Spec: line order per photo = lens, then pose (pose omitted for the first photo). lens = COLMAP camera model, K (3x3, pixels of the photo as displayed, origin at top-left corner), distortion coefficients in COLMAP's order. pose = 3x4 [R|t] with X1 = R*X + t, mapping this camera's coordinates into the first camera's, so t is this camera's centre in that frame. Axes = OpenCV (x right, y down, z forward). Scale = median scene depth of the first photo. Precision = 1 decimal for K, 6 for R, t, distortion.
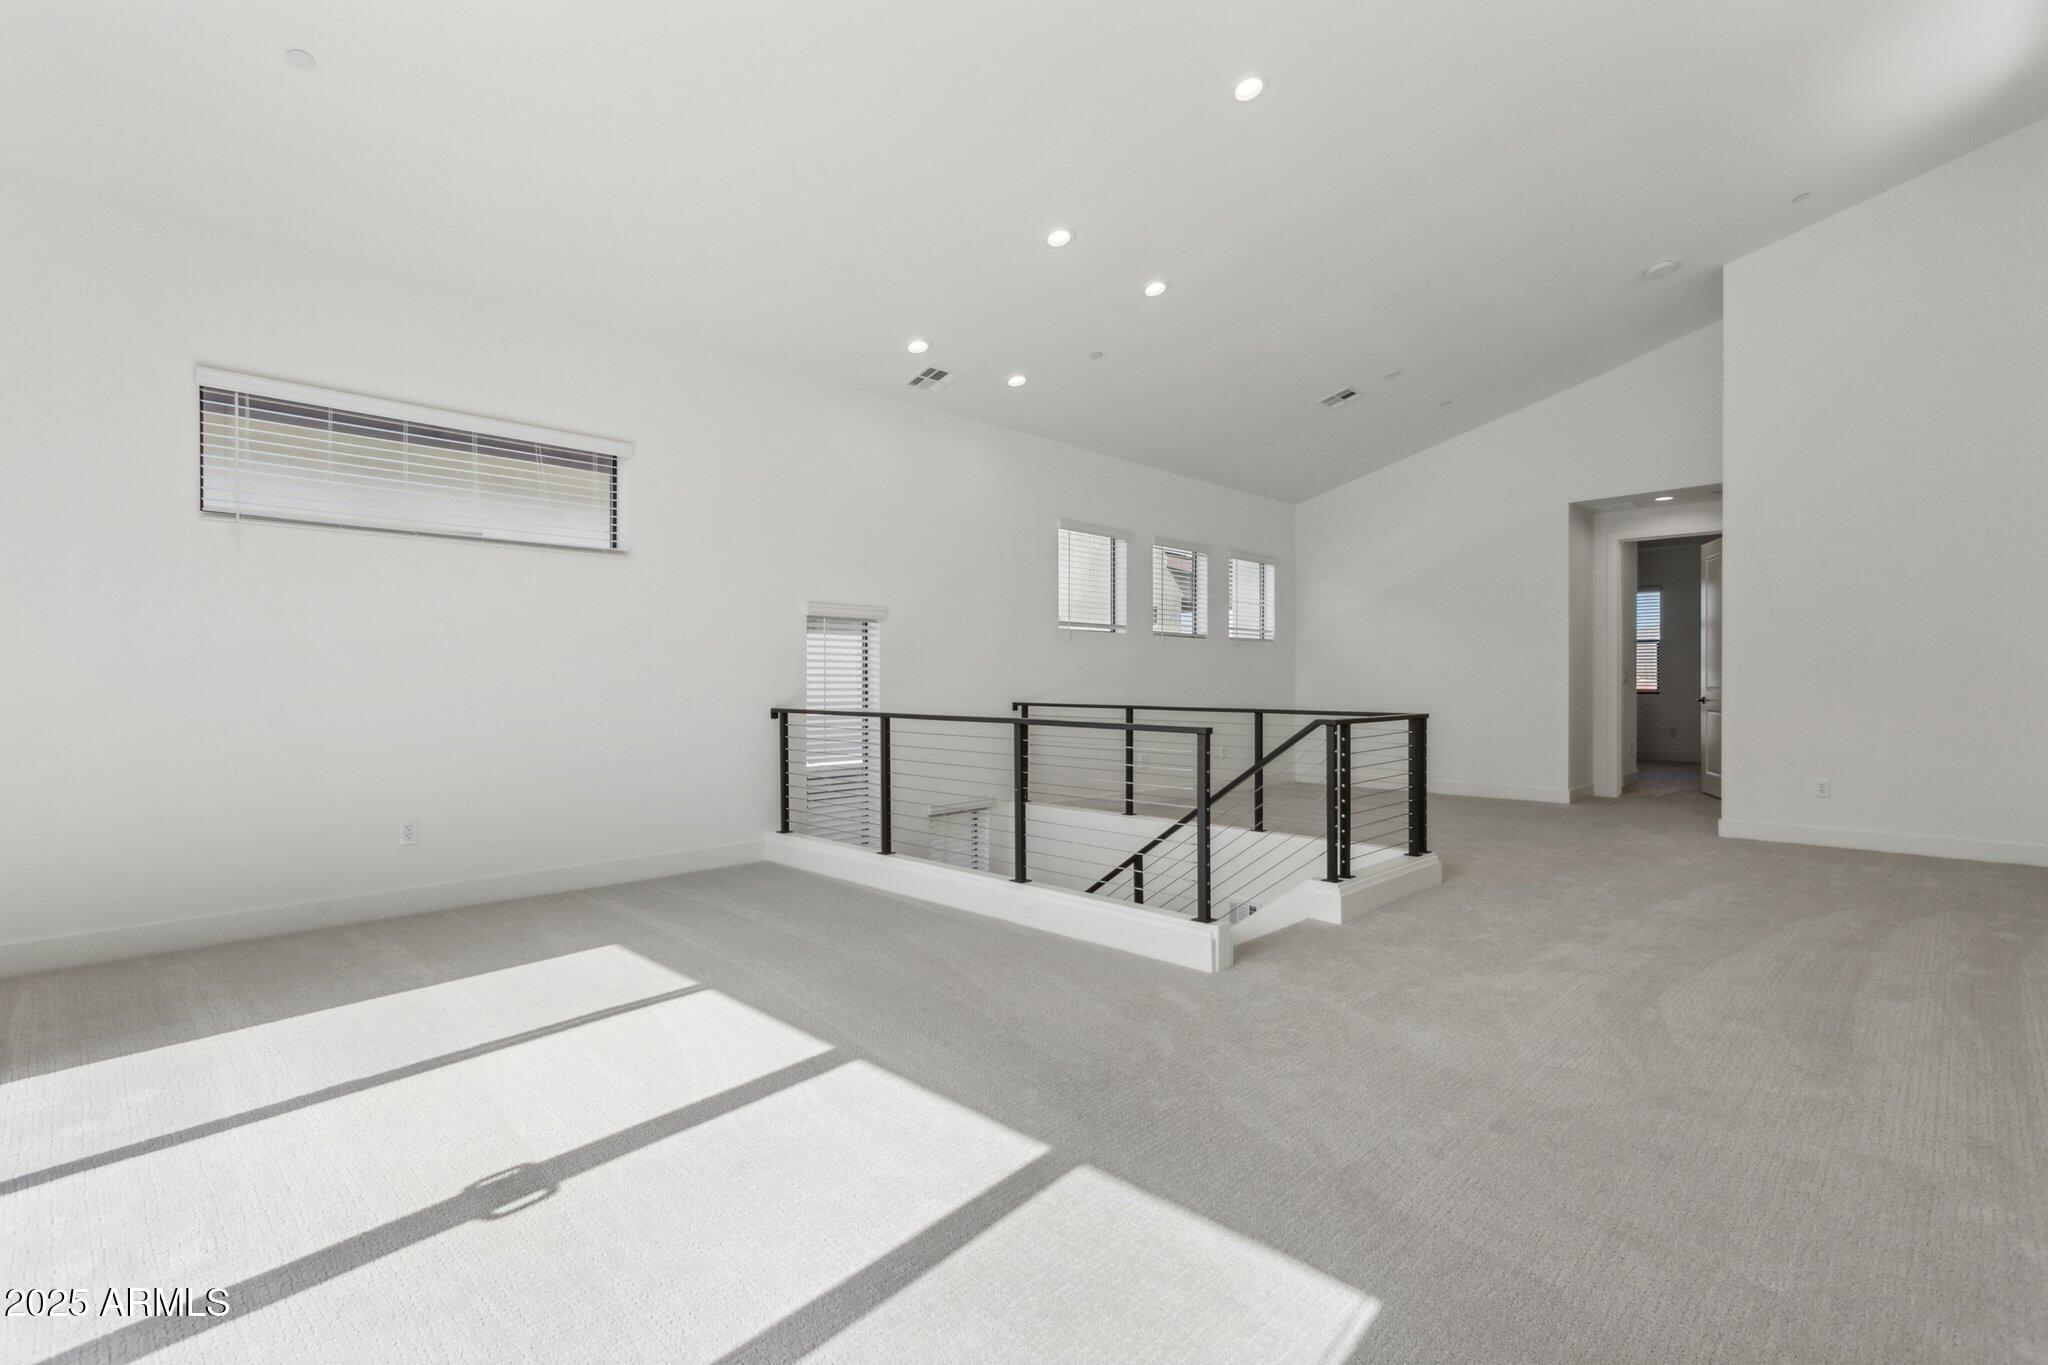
lens RADIAL K [[978.2, 0, 1021.4], [0, 978.2, 677.1], [0, 0, 1]] dist [0.004861, -0.001286]
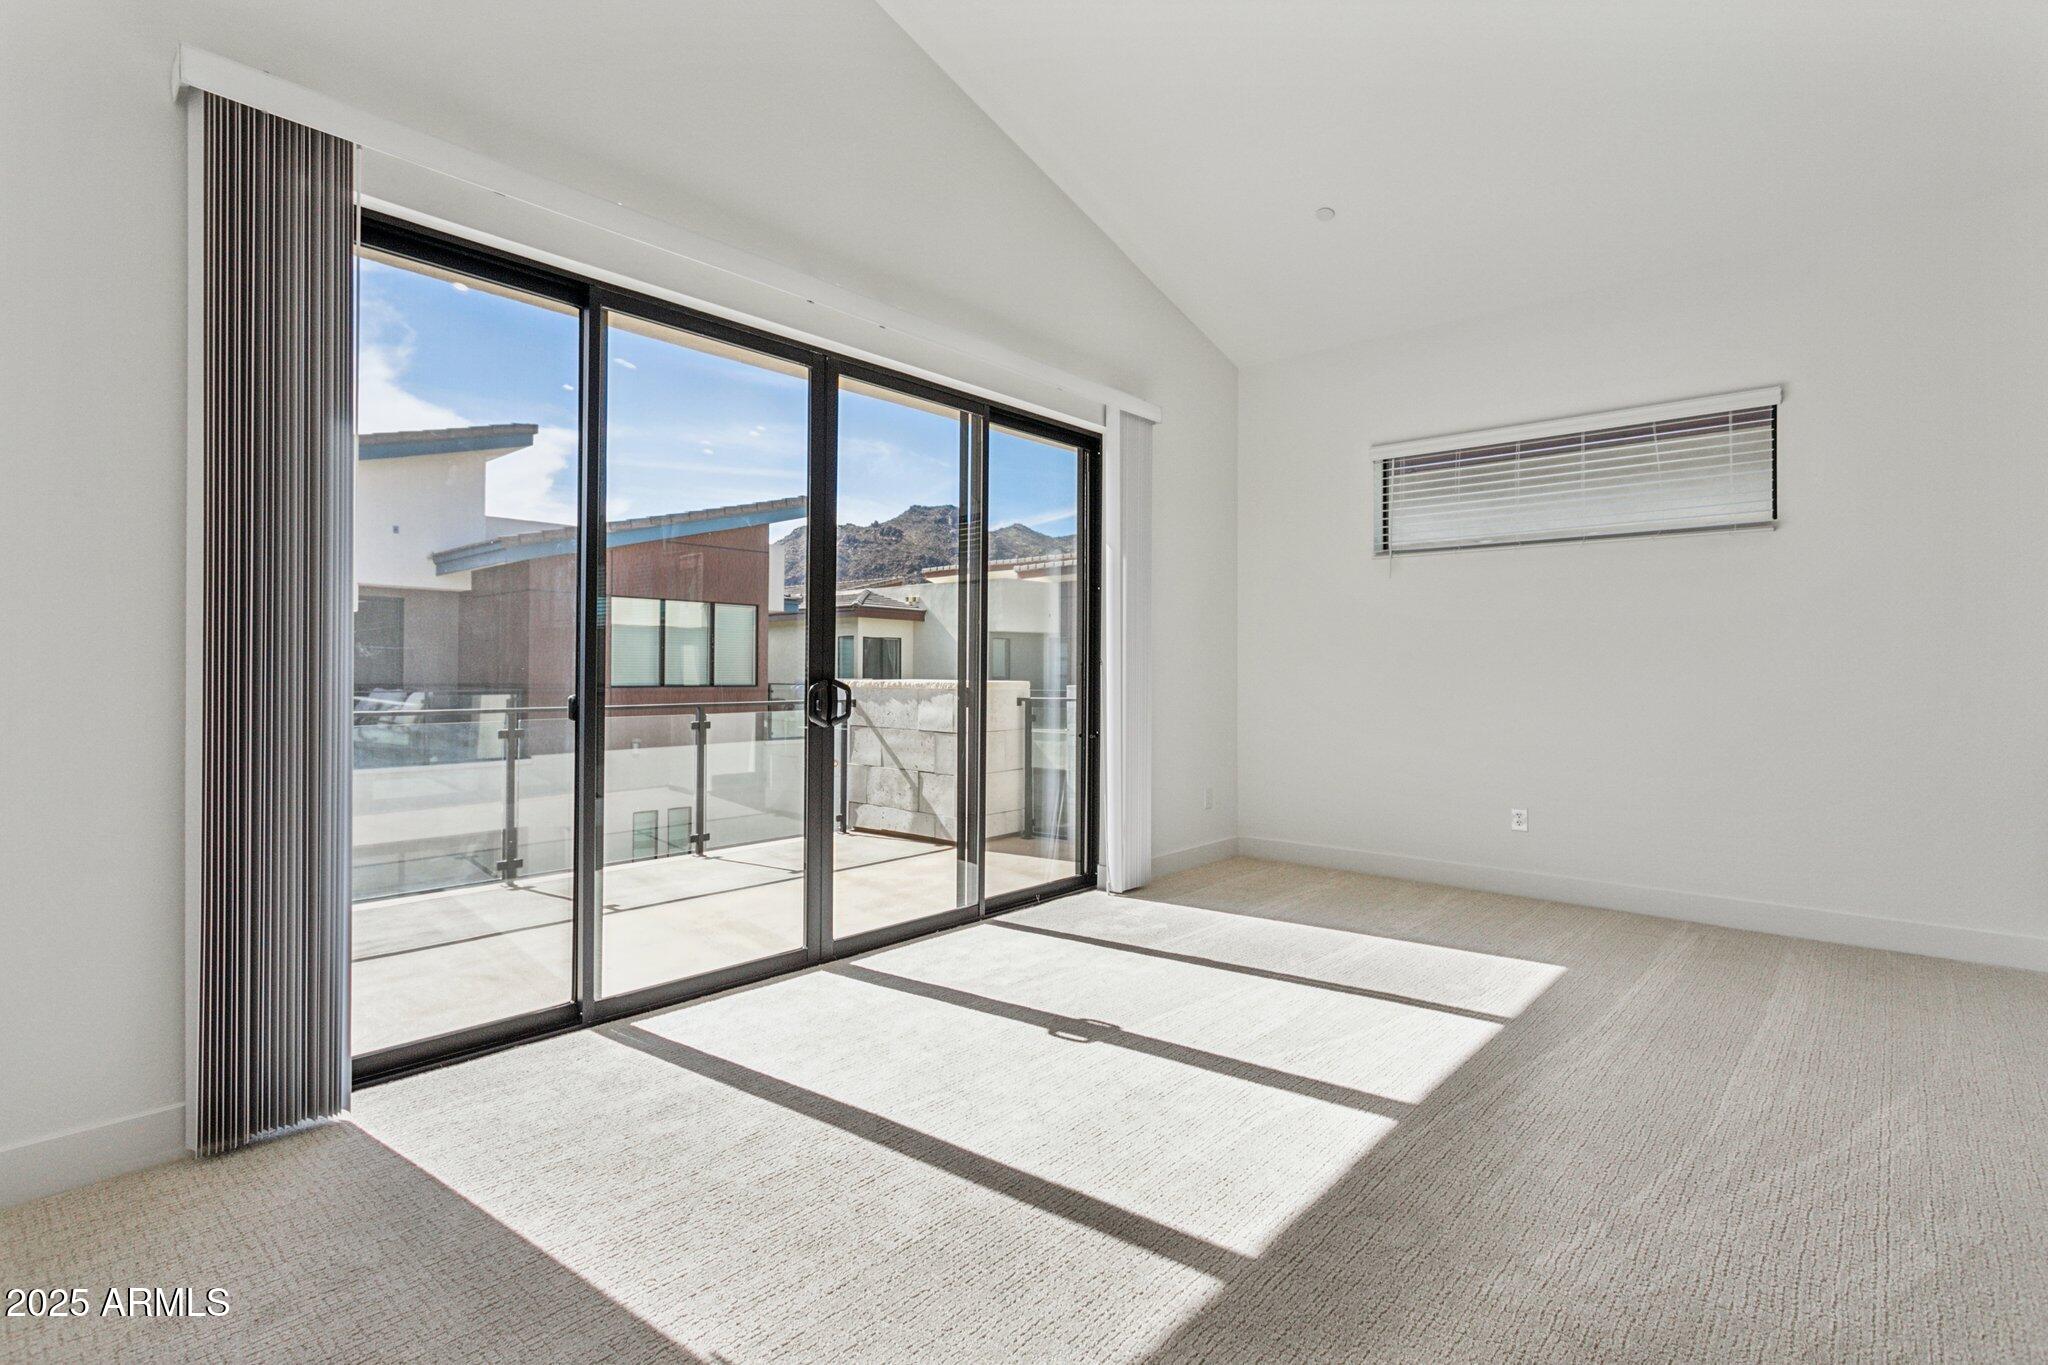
lens RADIAL K [[978.2, 0, 1023.8], [0, 978.2, 677.5], [0, 0, 1]] dist [0.004861, -0.001286]
pose [[0.038588, -0.000878, -0.999255, 0.570370], [-0.007683, 0.999970, -0.001175, 0.007844], [0.999226, 0.007723, 0.038580, 0.541058]]
